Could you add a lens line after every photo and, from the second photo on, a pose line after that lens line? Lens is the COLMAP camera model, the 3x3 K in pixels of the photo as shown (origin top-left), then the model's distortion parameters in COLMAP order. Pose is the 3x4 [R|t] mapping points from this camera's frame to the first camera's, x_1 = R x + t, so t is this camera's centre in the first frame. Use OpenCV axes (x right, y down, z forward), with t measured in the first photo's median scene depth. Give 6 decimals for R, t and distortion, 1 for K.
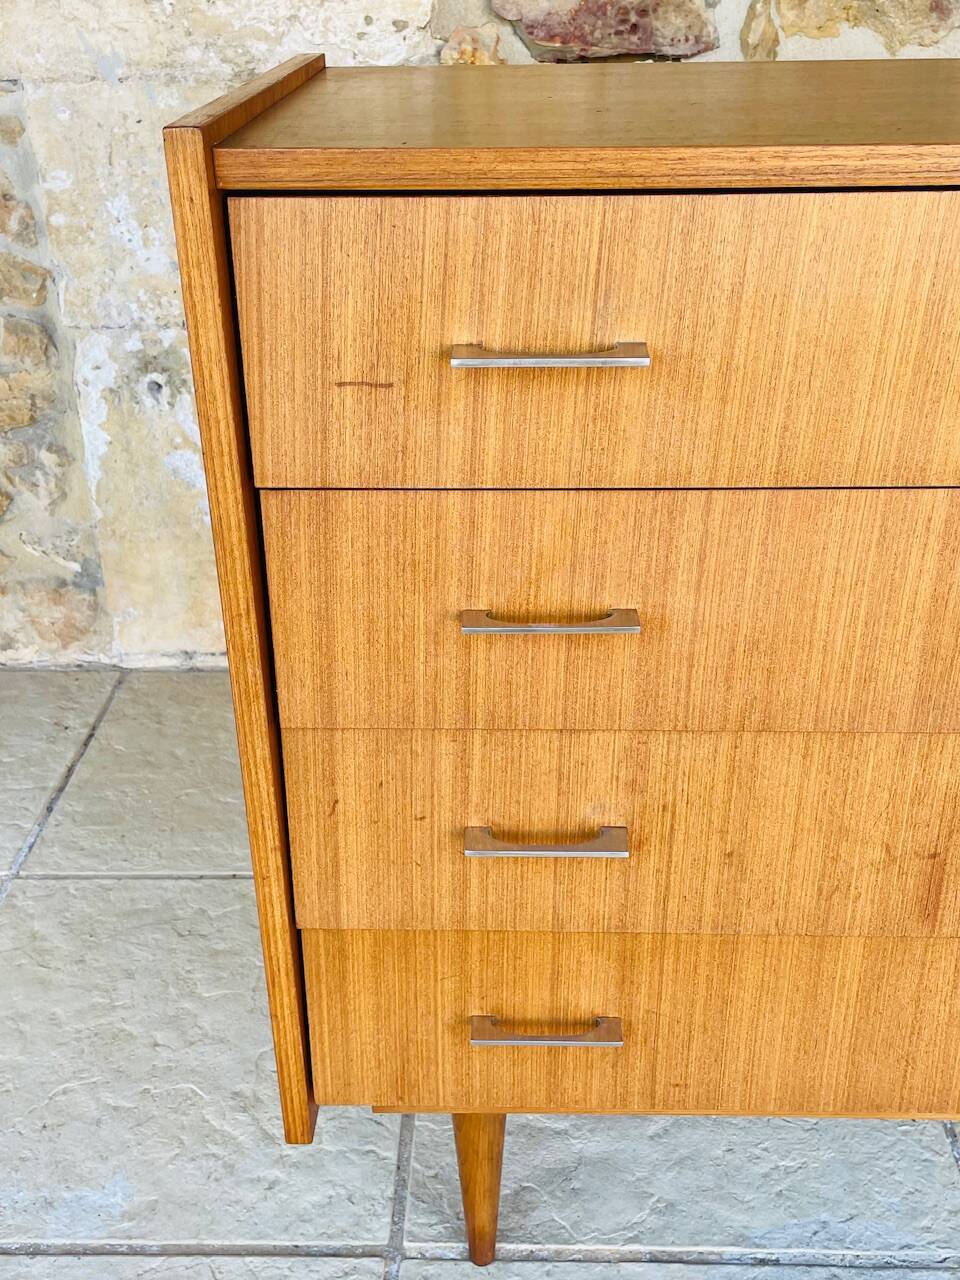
lens RADIAL K [[1341.4, 0, 486.7], [0, 1341.4, 623.3], [0, 0, 1]] dist [0.036326, 0.000000]
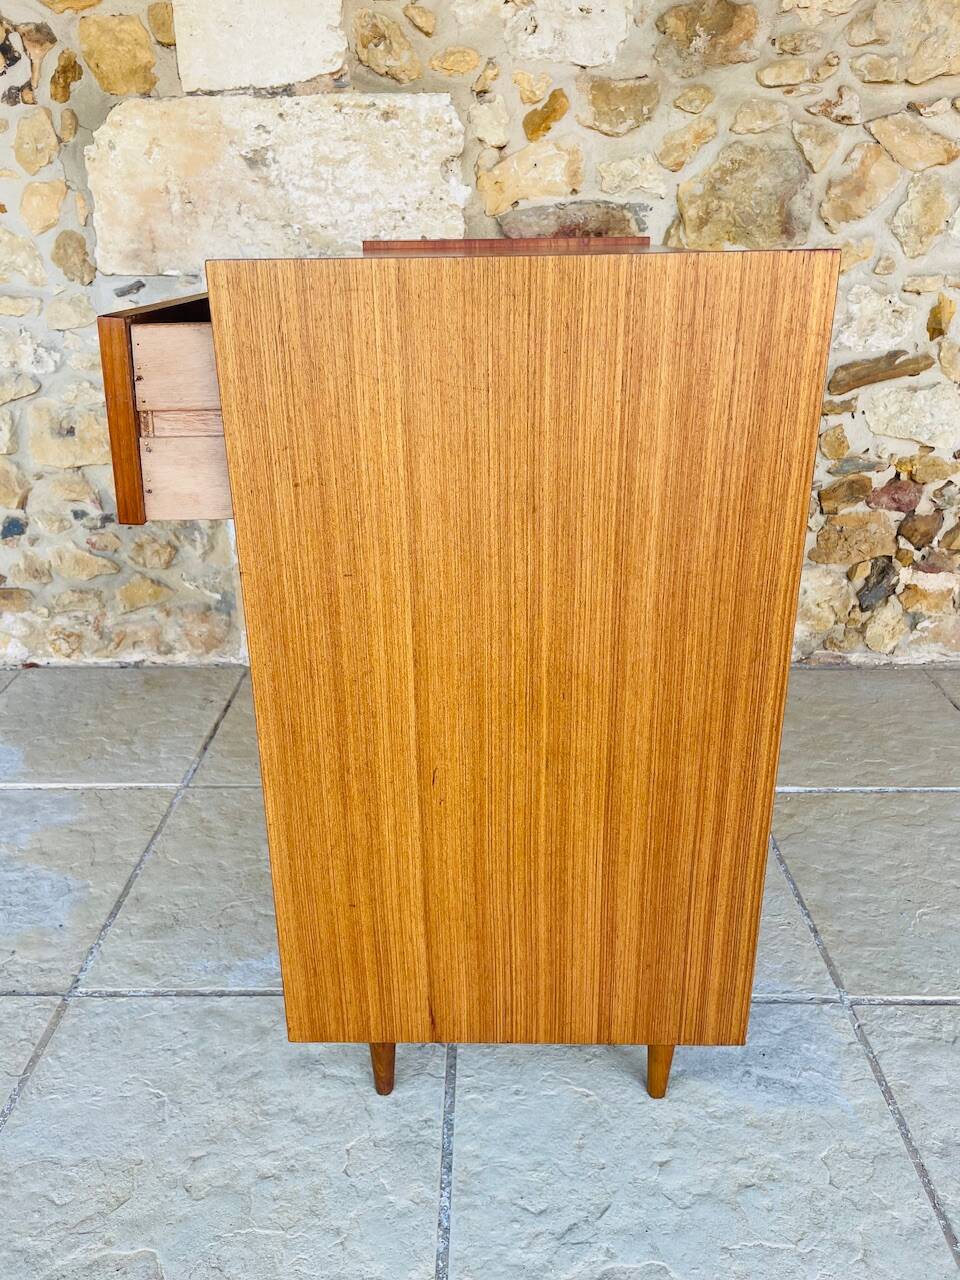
lens RADIAL K [[989.0, 0, 460.3], [0, 989.0, 624.6], [0, 0, 1]] dist [0.070253, -0.103692]
pose [[0.999992, 0.003311, 0.002230, -0.065202], [-0.003114, 0.996513, -0.083374, 0.136800], [-0.002498, 0.083367, 0.996516, -0.165899]]
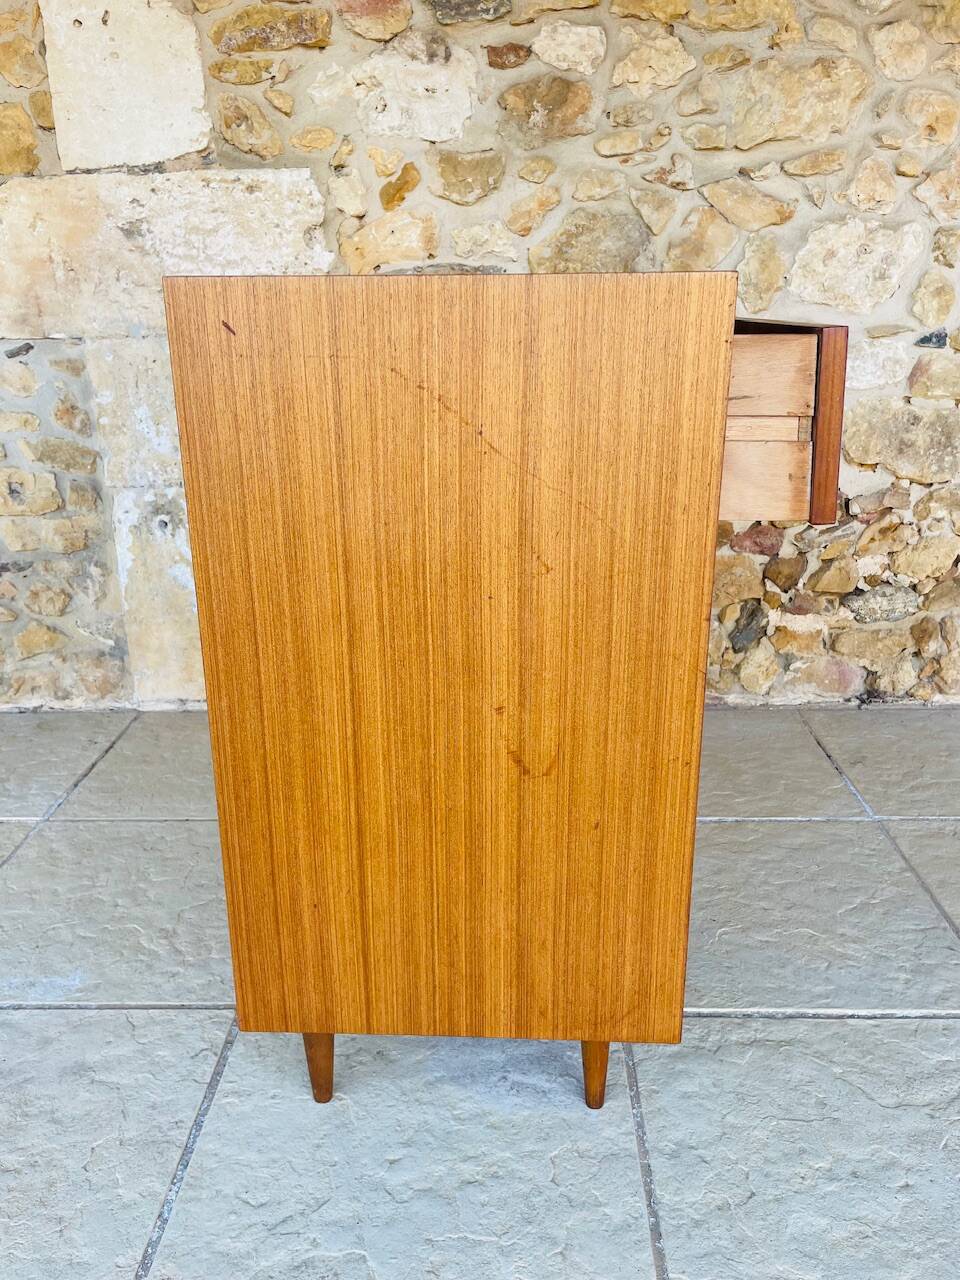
lens RADIAL K [[989.0, 0, 465.0], [0, 989.0, 630.8], [0, 0, 1]] dist [0.070253, -0.103692]
pose [[0.999798, -0.003383, -0.019814, 0.211116], [0.000314, 0.988239, -0.152919, 0.204133], [0.020098, 0.152882, 0.988040, -0.211899]]
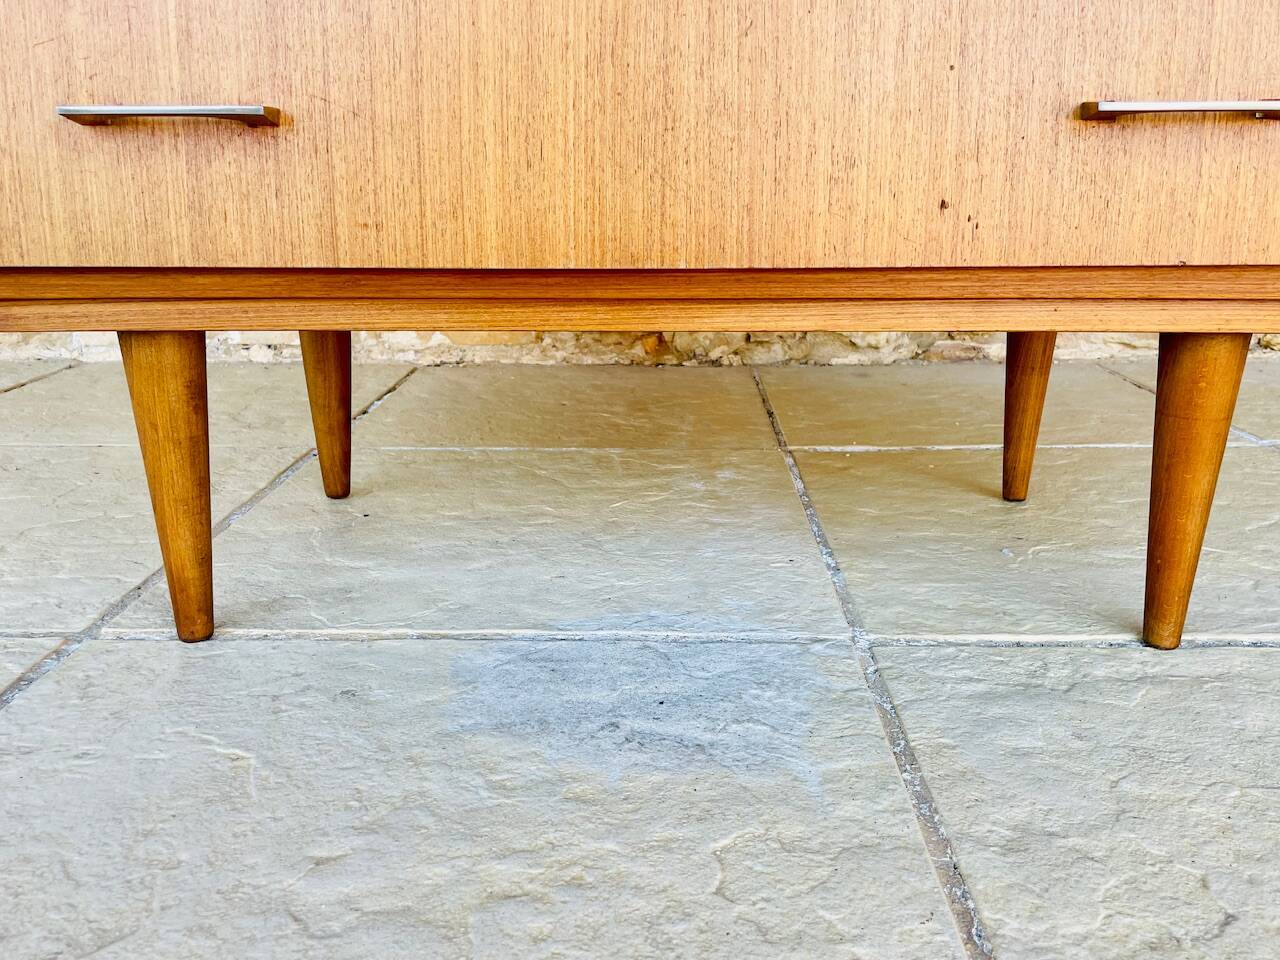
lens RADIAL K [[1141.9, 0, 652.4], [0, 1141.9, 478.4], [0, 0, 1]] dist [0.083606, -0.129287]
pose [[0.999934, 0.007844, 0.008360, 0.242793], [-0.006009, 0.979685, -0.200453, 0.497488], [-0.009763, 0.200390, 0.979668, 0.330586]]
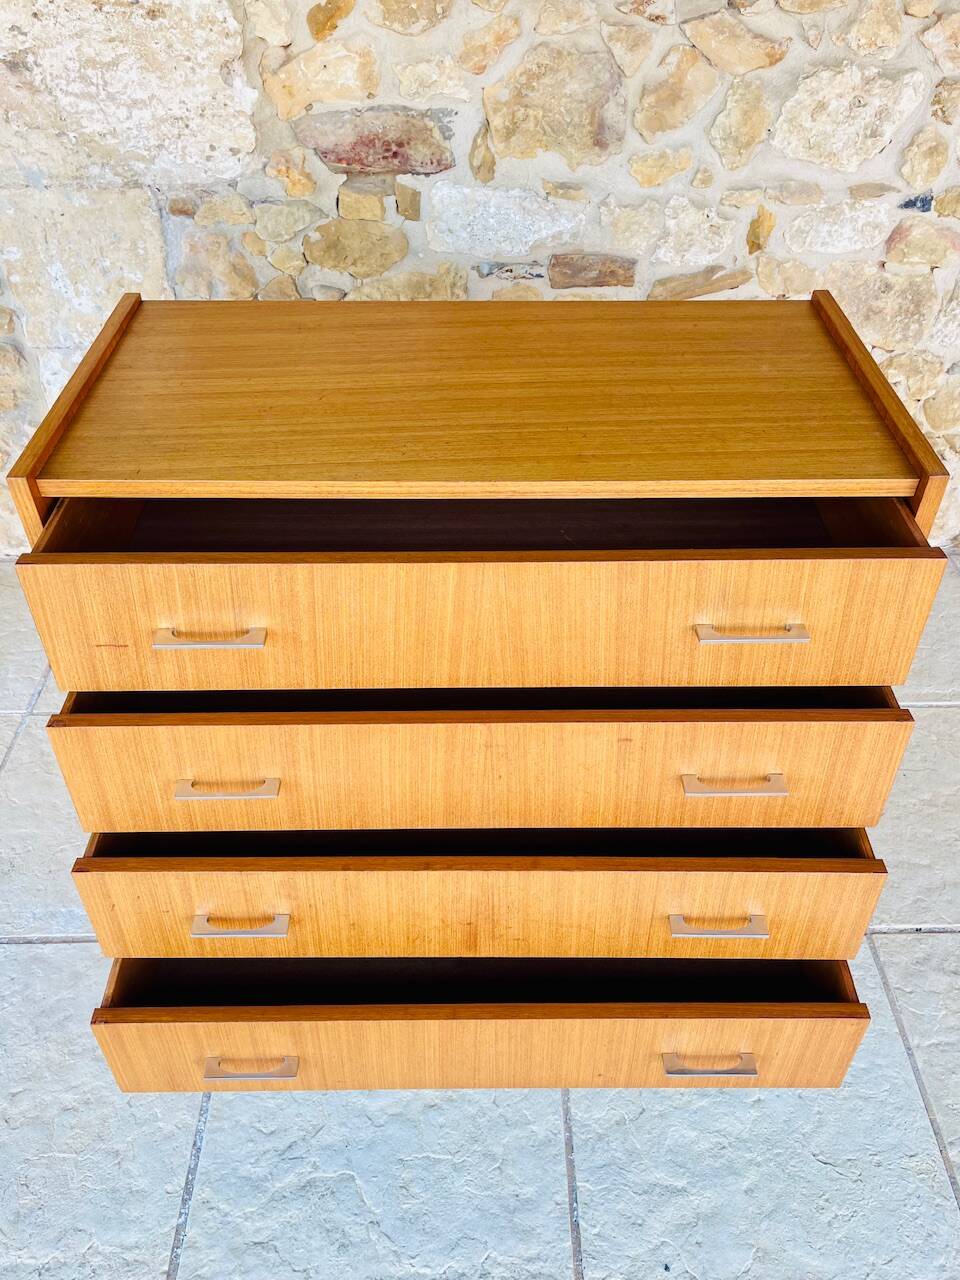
lens RADIAL K [[1001.2, 0, 478.6], [0, 1001.2, 629.6], [0, 0, 1]] dist [0.075709, -0.107993]
pose [[0.999322, -0.013366, 0.034297, 0.218978], [0.004947, 0.972063, 0.234669, -0.276865], [-0.036476, -0.234340, 0.971470, -0.278223]]
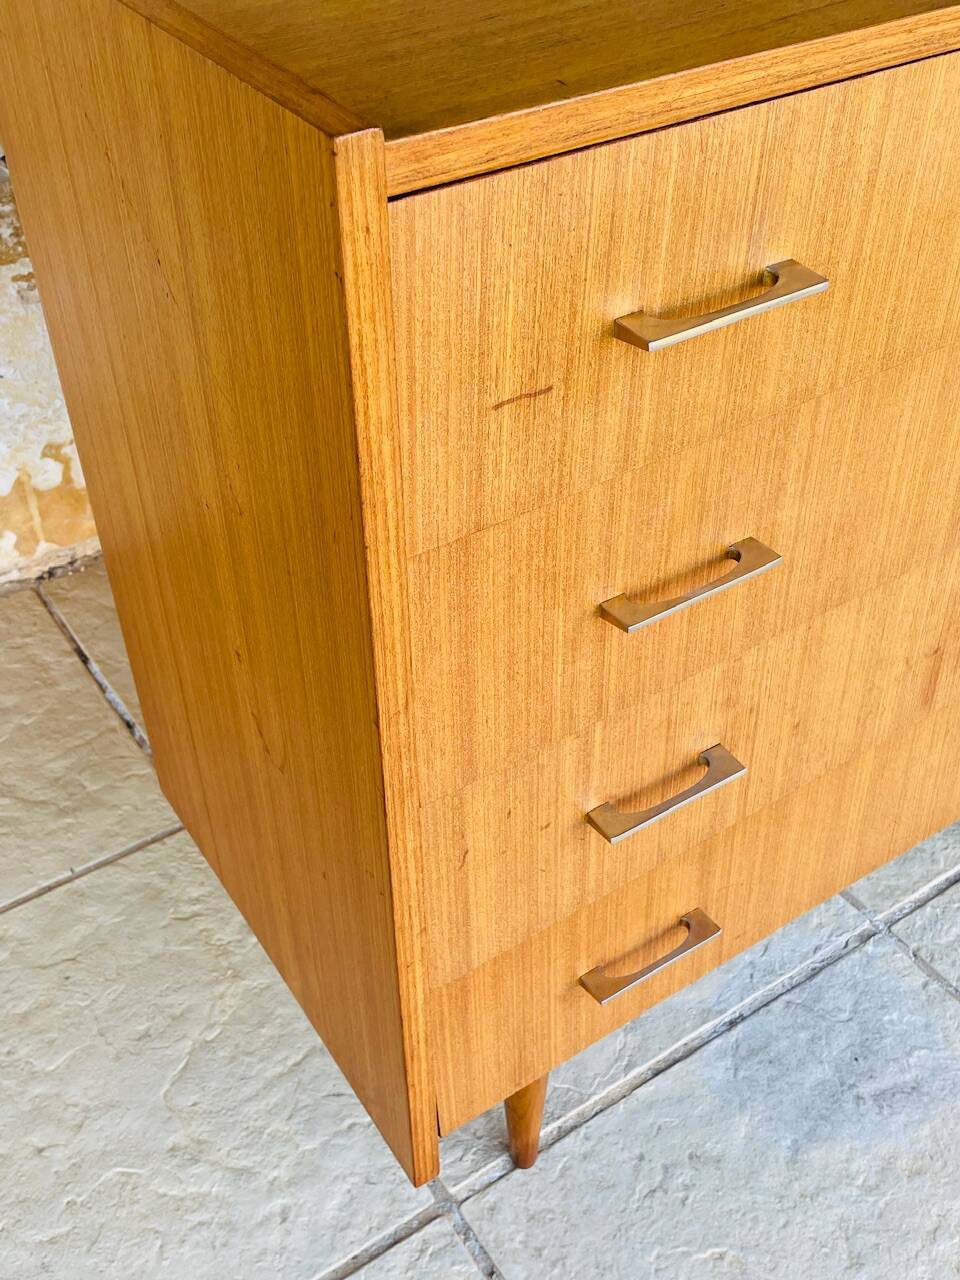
lens RADIAL K [[1341.4, 0, 480.8], [0, 1341.4, 631.3], [0, 0, 1]] dist [0.036326, 0.000000]
pose [[0.817254, -0.366811, 0.444460, -0.321731], [0.262499, 0.923556, 0.279534, -0.174608], [-0.513020, -0.111780, 0.851067, 0.206010]]
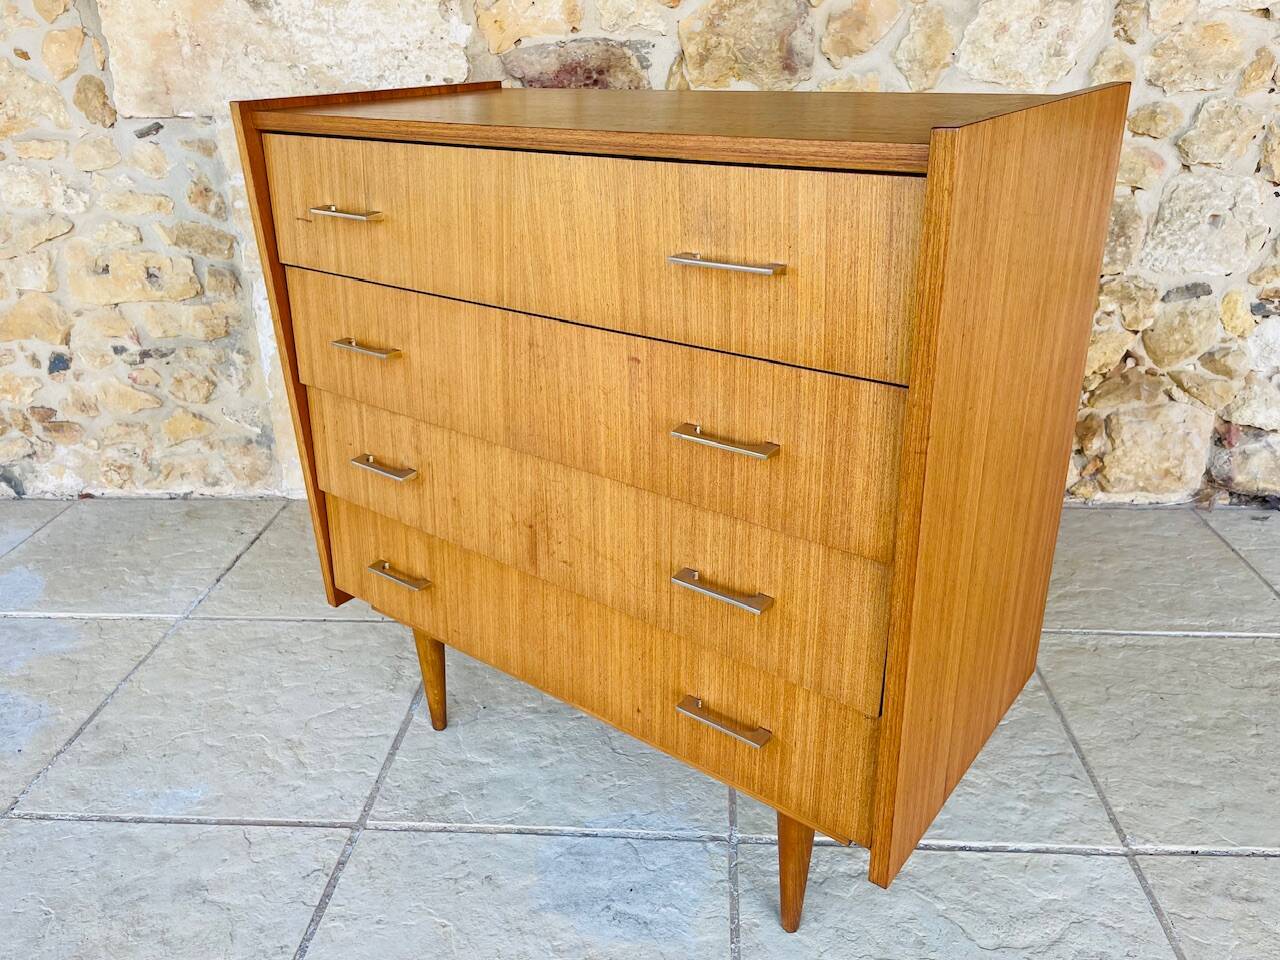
lens RADIAL K [[989.0, 0, 639.6], [0, 989.0, 472.5], [0, 0, 1]] dist [0.070253, -0.103692]
pose [[0.998940, 0.009329, -0.045075, 0.305516], [-0.011831, 0.998385, -0.055557, 0.108057], [0.044483, 0.056031, 0.997438, -0.181614]]
